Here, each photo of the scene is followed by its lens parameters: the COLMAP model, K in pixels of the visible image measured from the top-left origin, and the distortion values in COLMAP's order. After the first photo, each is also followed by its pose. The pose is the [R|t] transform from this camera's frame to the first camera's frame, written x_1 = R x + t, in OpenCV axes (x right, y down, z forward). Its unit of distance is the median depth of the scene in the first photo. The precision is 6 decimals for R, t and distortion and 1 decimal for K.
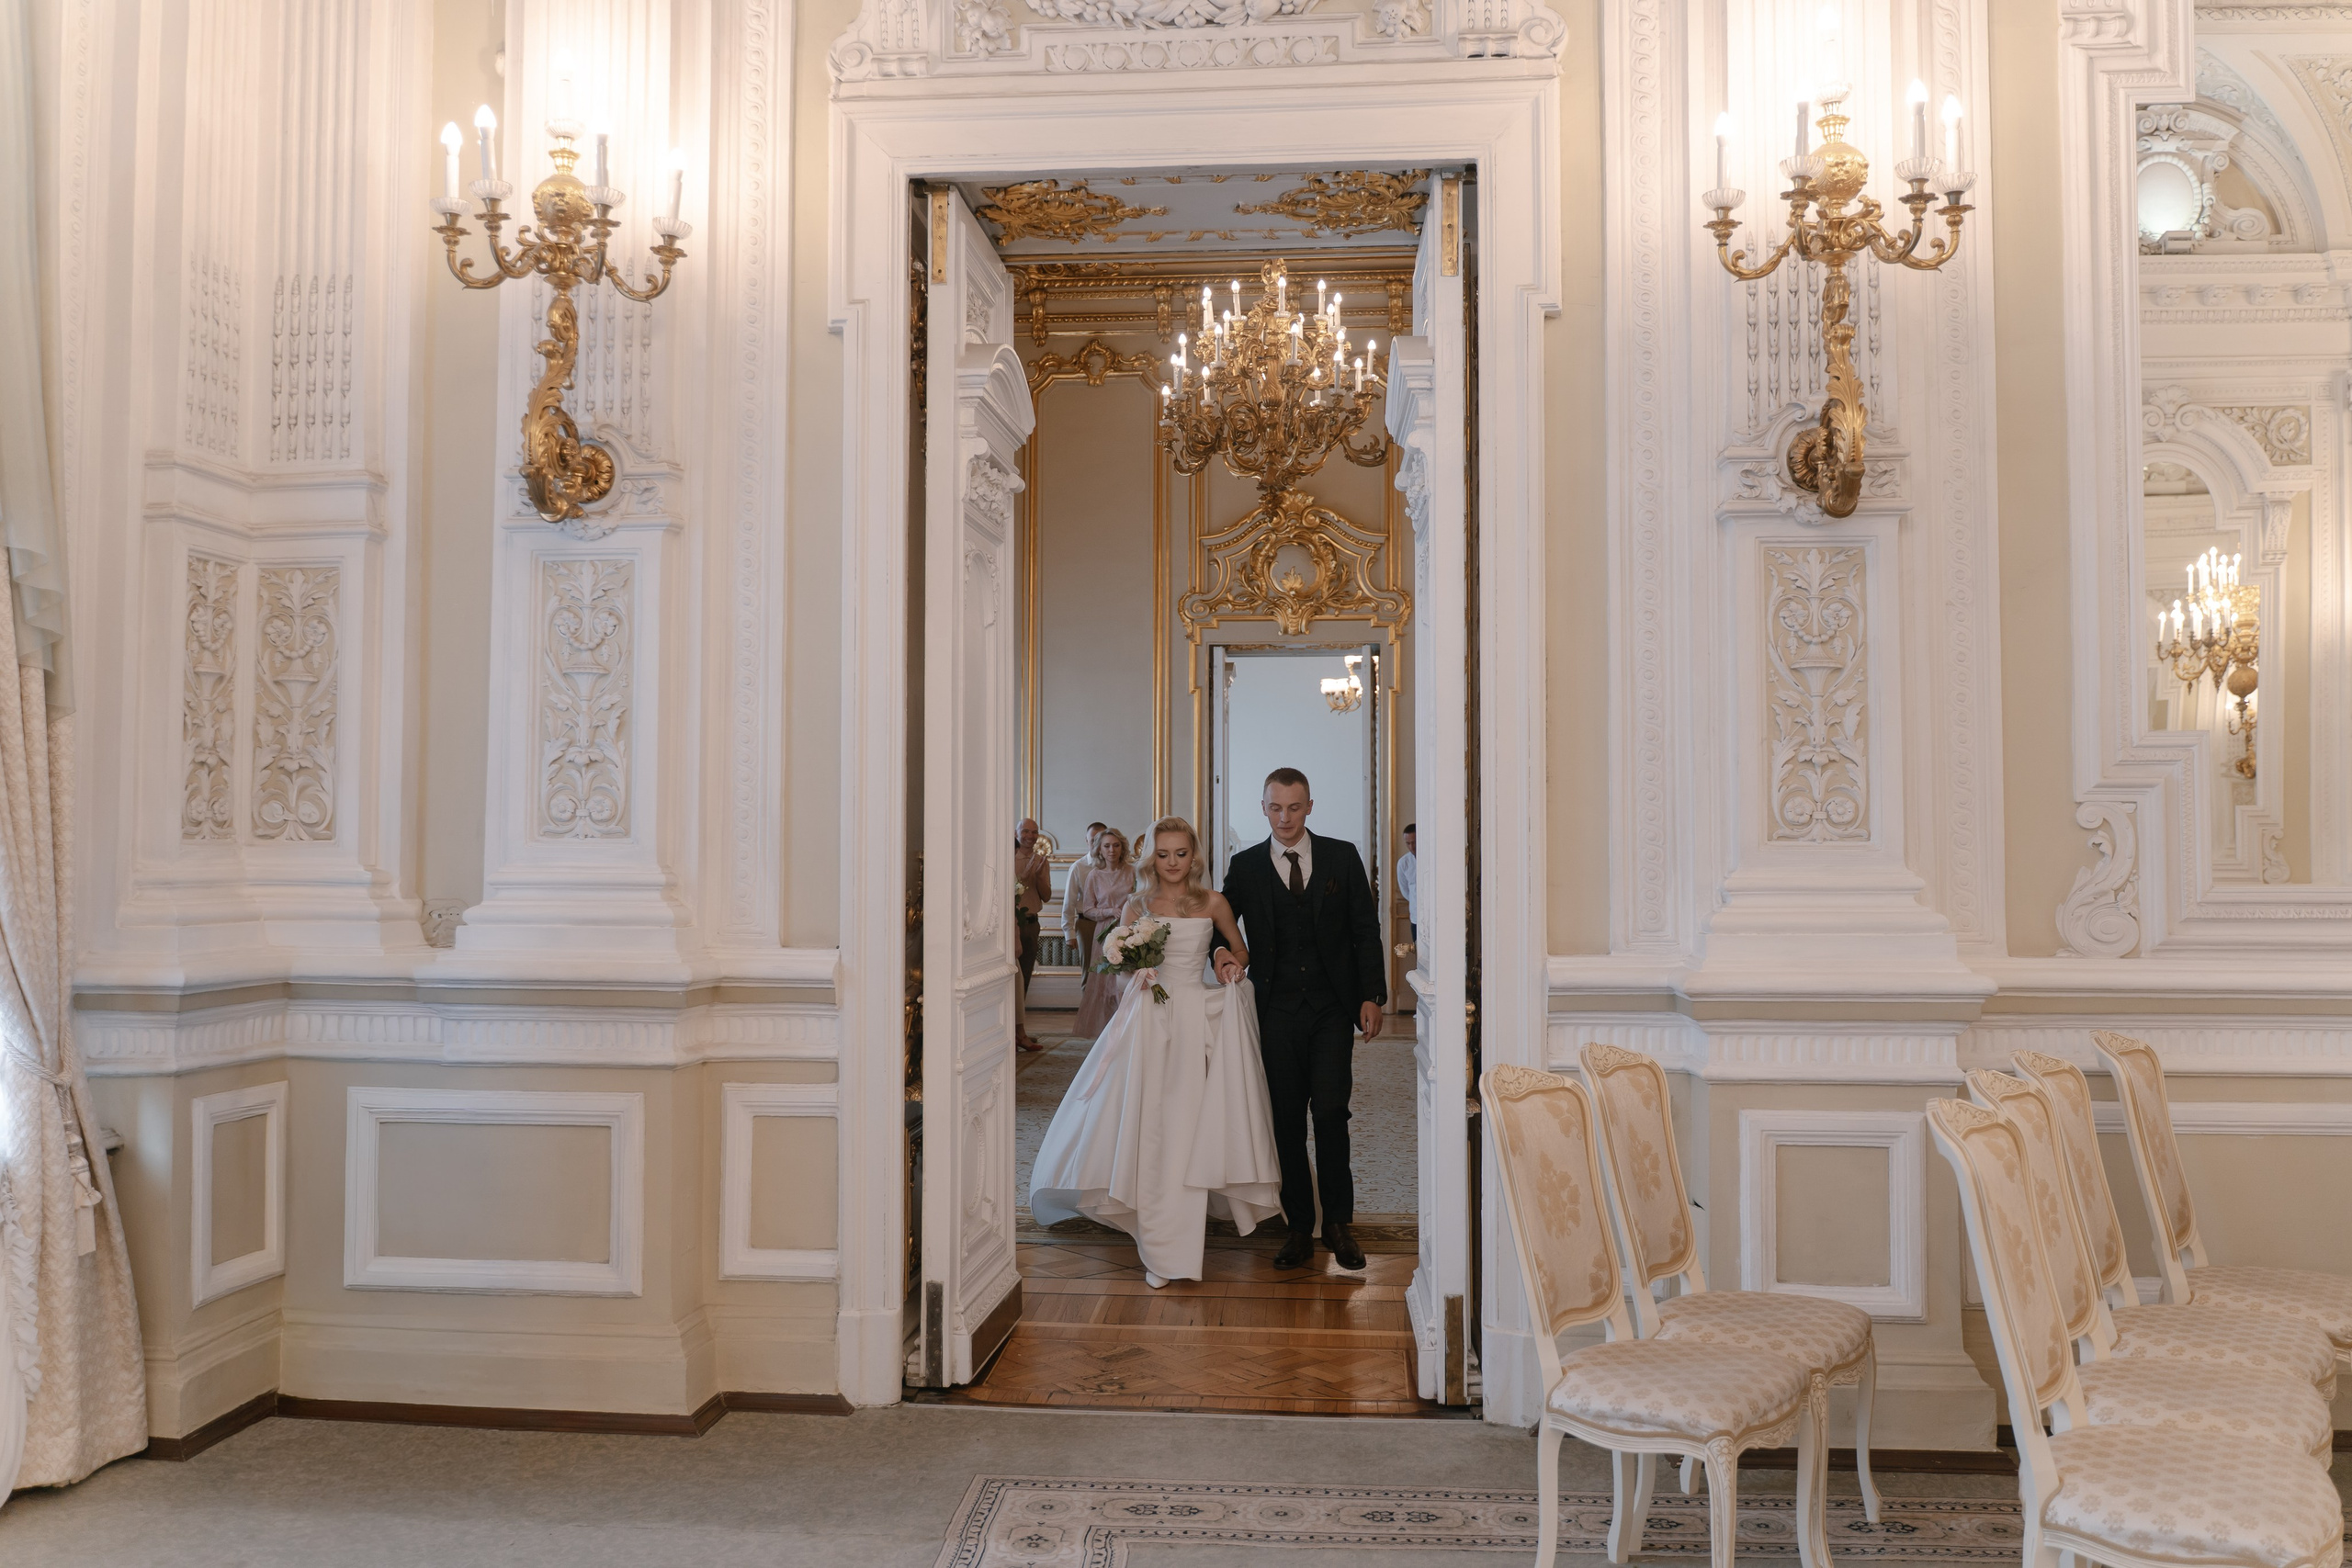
lens RADIAL K [[1877.5, 0, 1183.6], [0, 1877.5, 775.2], [0, 0, 1]] dist [-0.012233, 0.007329]
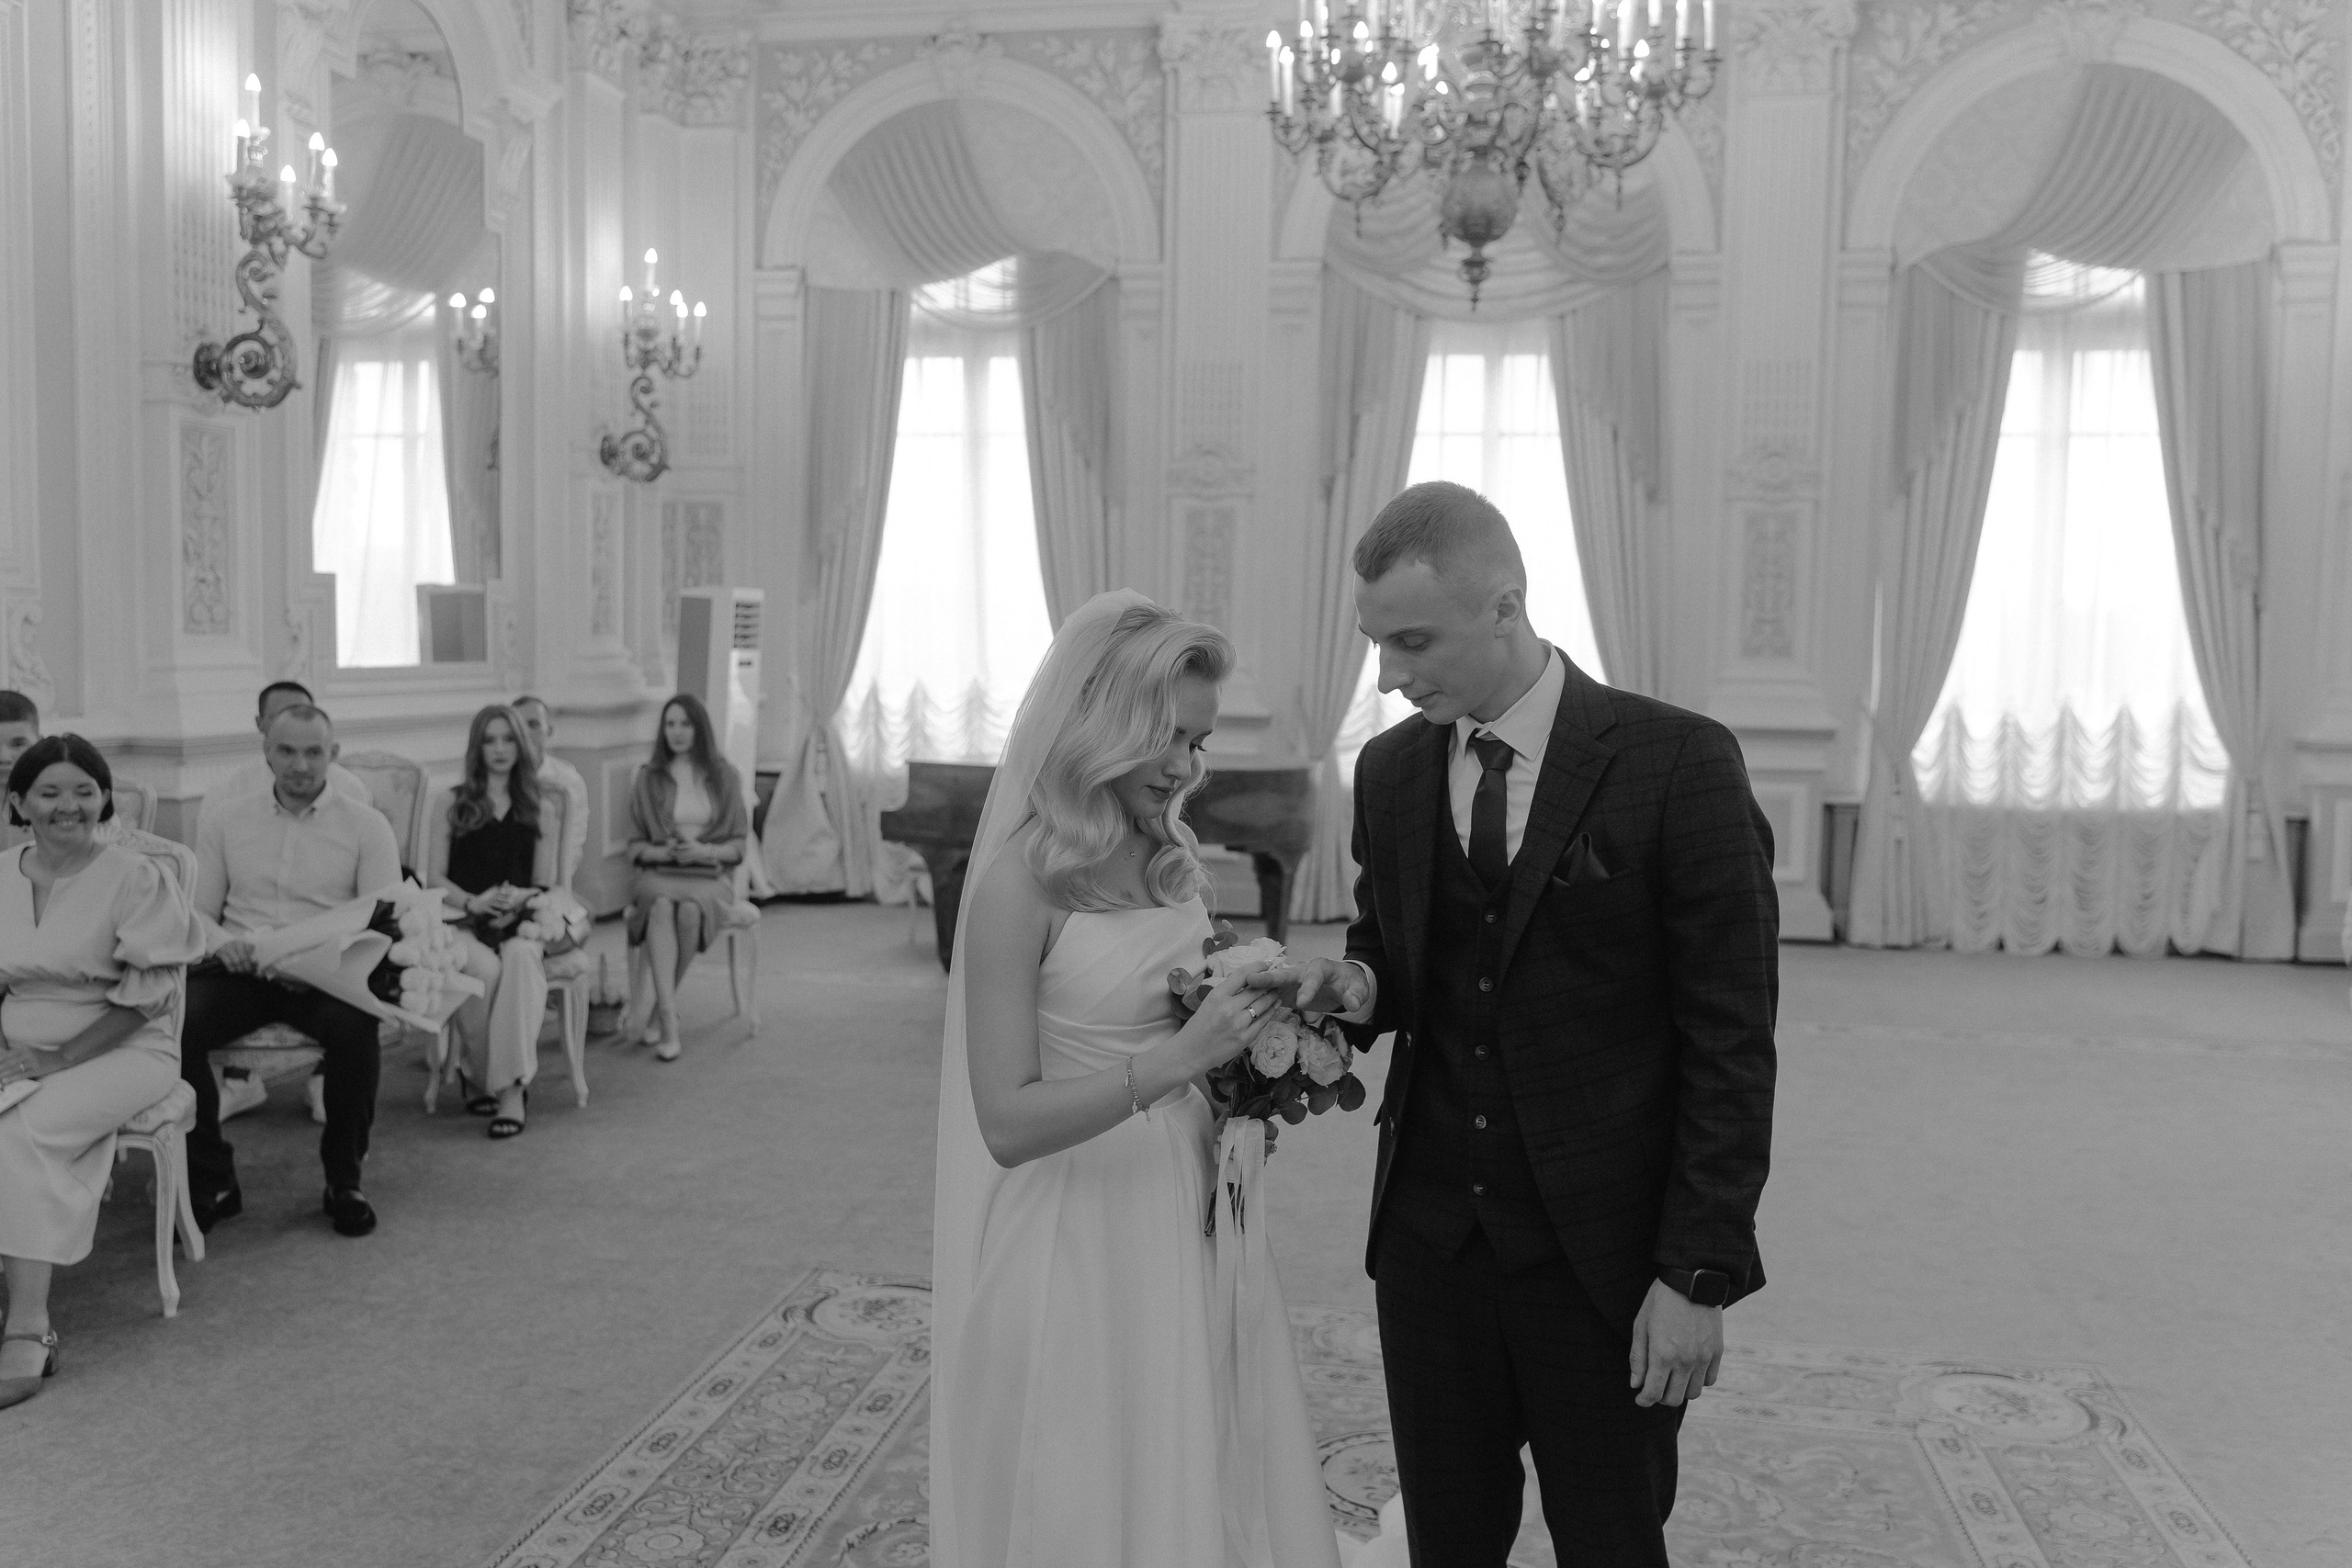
lens RADIAL K [[1922.3, 0, 1155.2], [0, 1922.3, 777.6], [0, 0, 1]] dist [-0.013594, 0.006434]
pose [[-0.097539, 0.070473, -0.992733, 1.493545], [0.023439, 0.997376, 0.068500, -0.017993], [0.994956, -0.016587, -0.098934, -0.045864]]
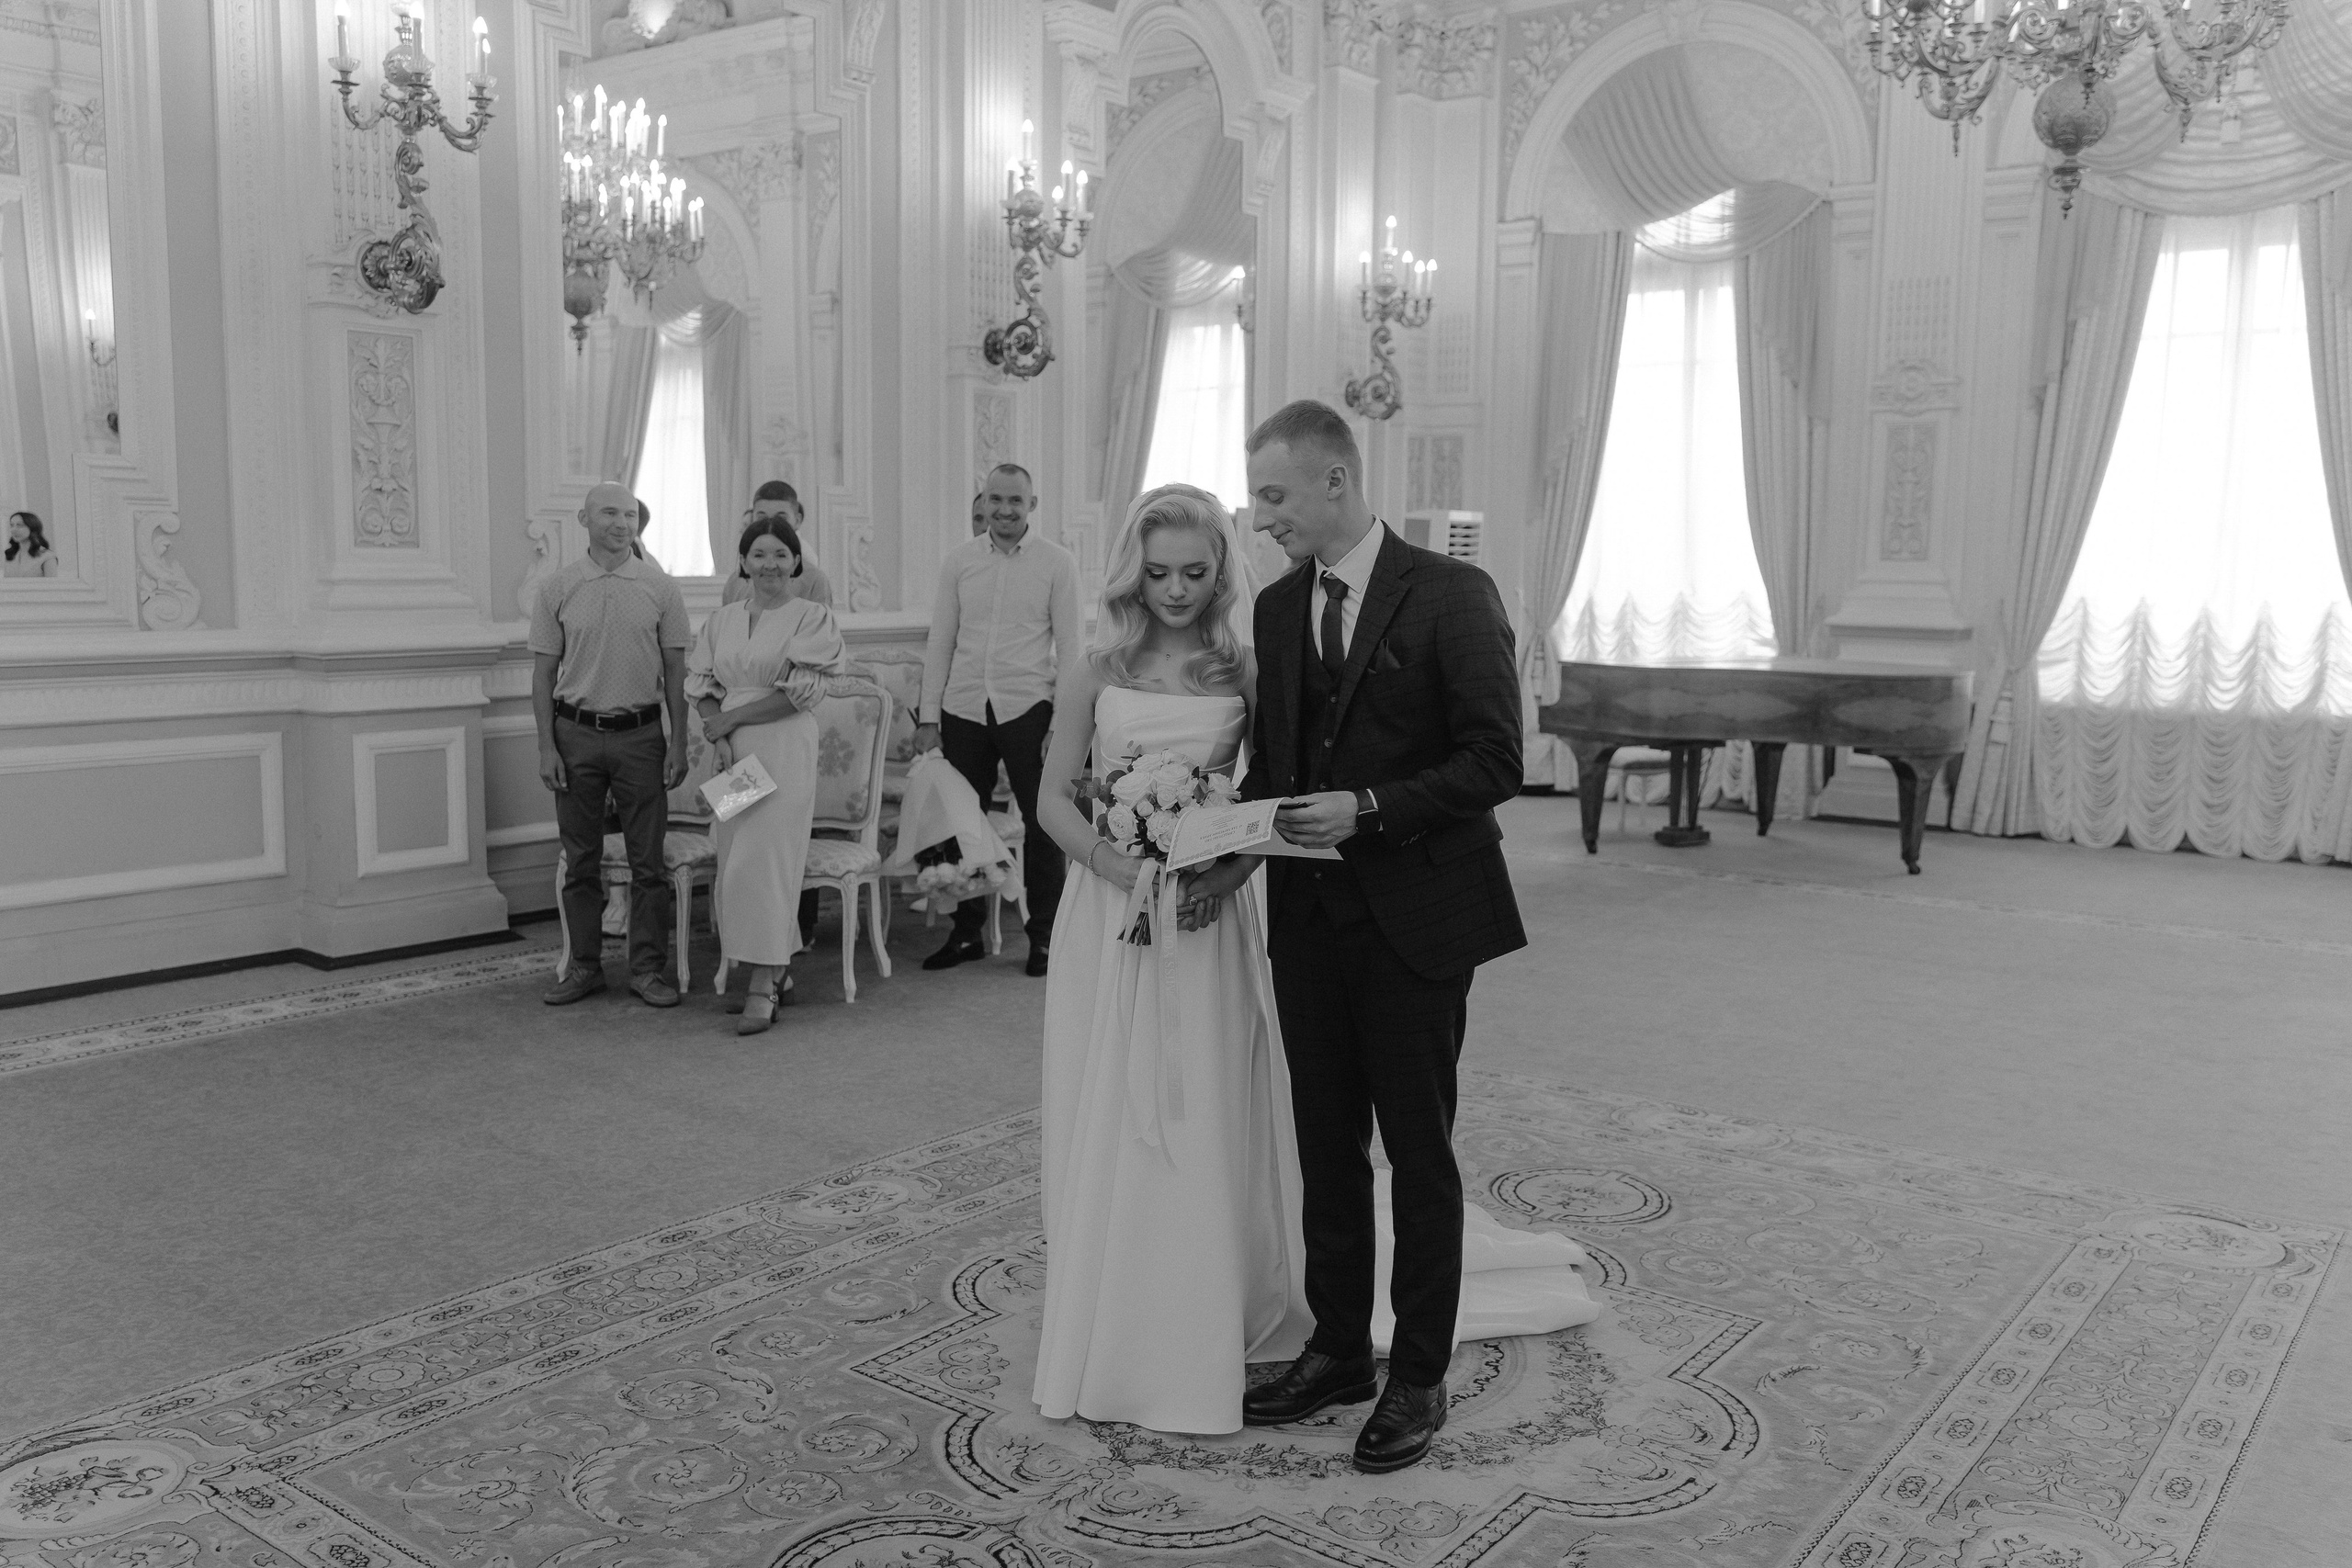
lens RADIAL K [[1916.0, 0, 1164.2], [0, 1916.0, 771.6], [0, 0, 1]] dist [-0.009411, 0.002616]
pose [[-0.548980, 0.087428, -0.831250, 1.631410], [0.023962, 0.995752, 0.088905, 0.009544], [0.835492, 0.028889, -0.548743, 0.292995]]
